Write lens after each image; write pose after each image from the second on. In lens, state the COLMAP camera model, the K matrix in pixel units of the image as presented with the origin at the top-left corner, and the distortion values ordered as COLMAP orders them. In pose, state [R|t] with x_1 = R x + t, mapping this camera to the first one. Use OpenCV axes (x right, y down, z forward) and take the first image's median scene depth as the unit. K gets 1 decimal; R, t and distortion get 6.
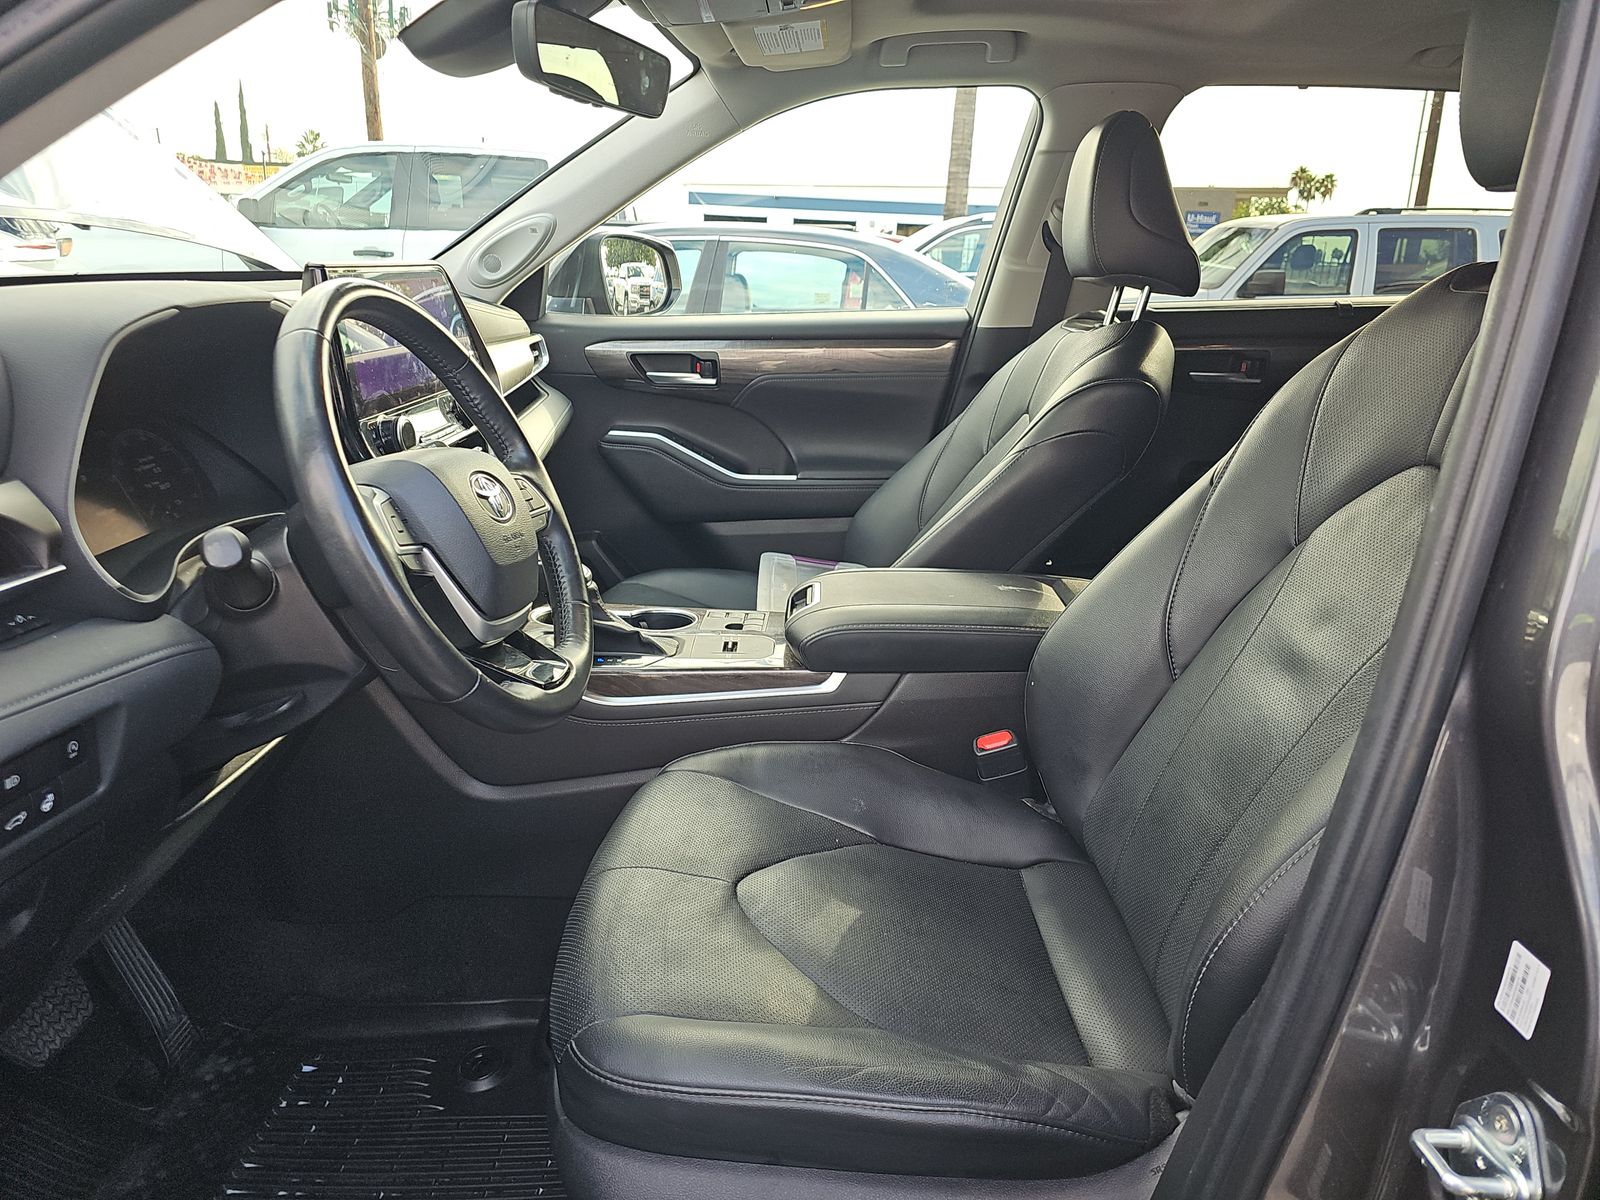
lens RADIAL K [[1064.6, 0, 803.9], [0, 1064.6, 600.2], [0, 0, 1]] dist [0.002189, -0.003243]
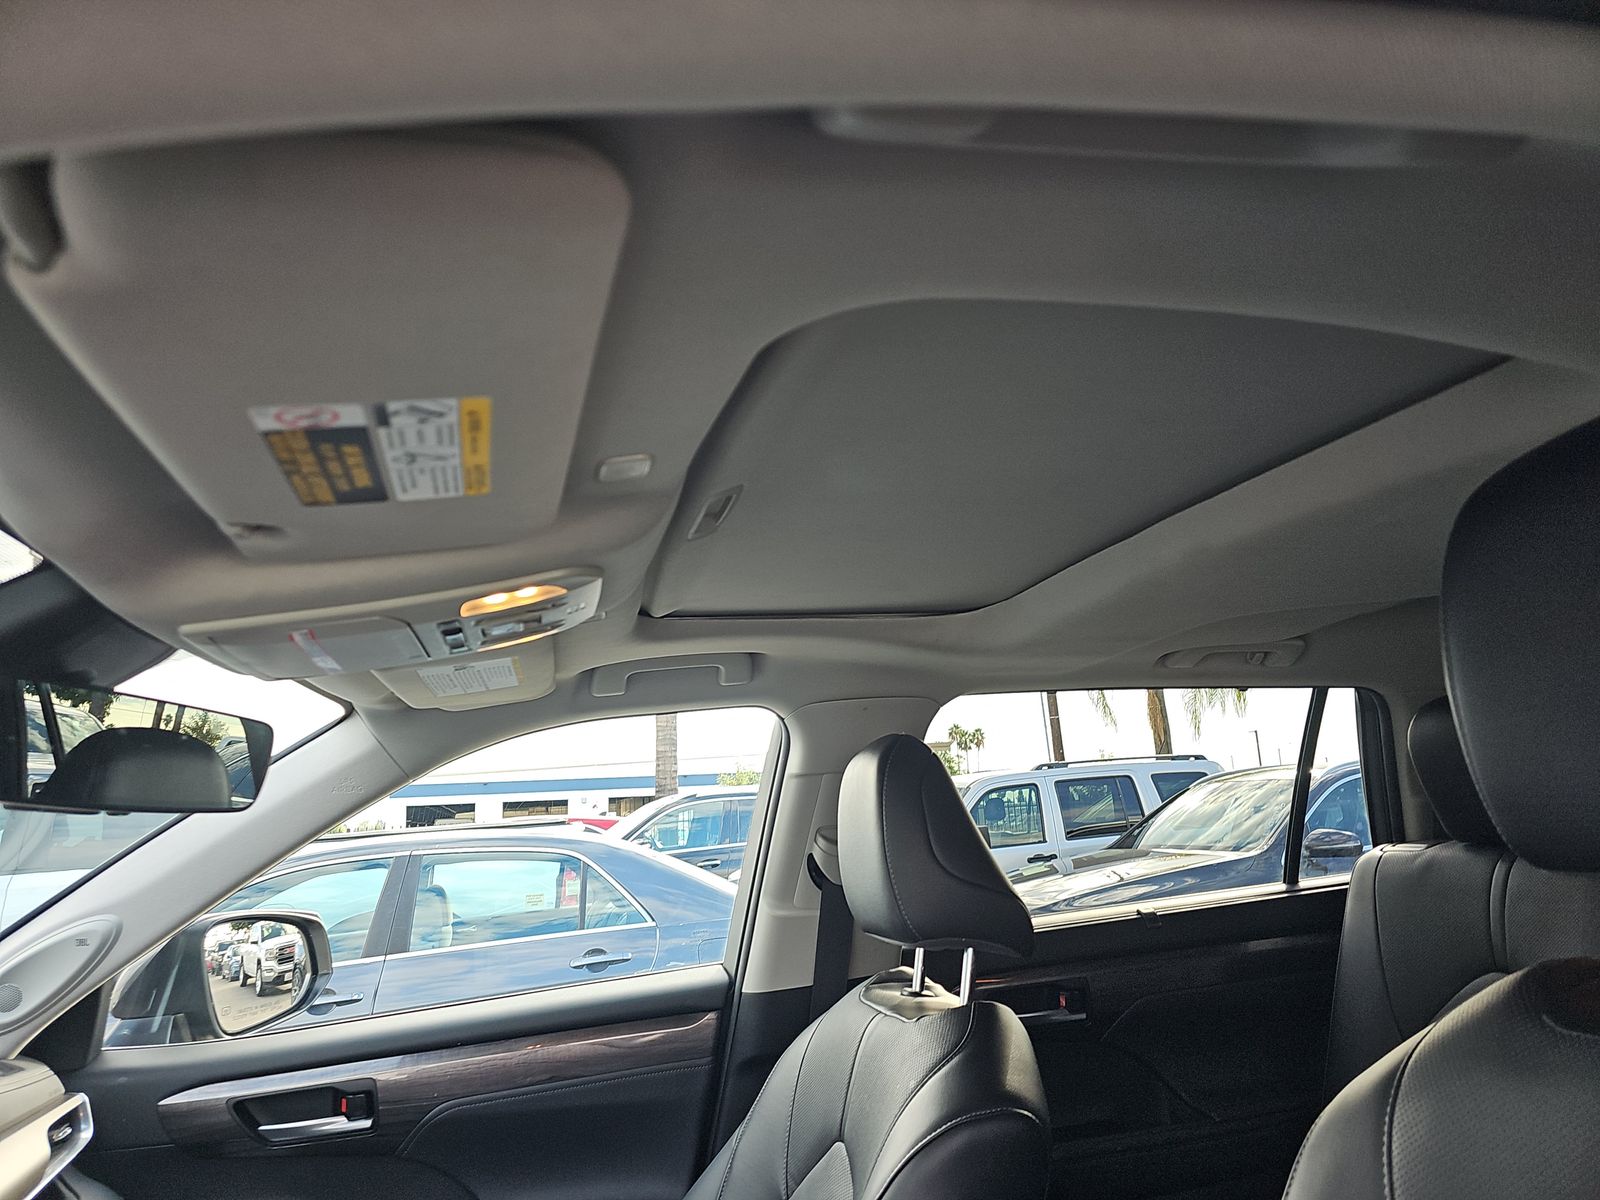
lens RADIAL K [[1064.6, 0, 803.9], [0, 1064.6, 600.2], [0, 0, 1]] dist [0.002189, -0.003243]
pose [[0.962986, -0.030724, 0.267795, 0.010198], [0.159155, 0.866628, -0.472890, -0.131484], [-0.217550, 0.498007, 0.839441, 0.208901]]
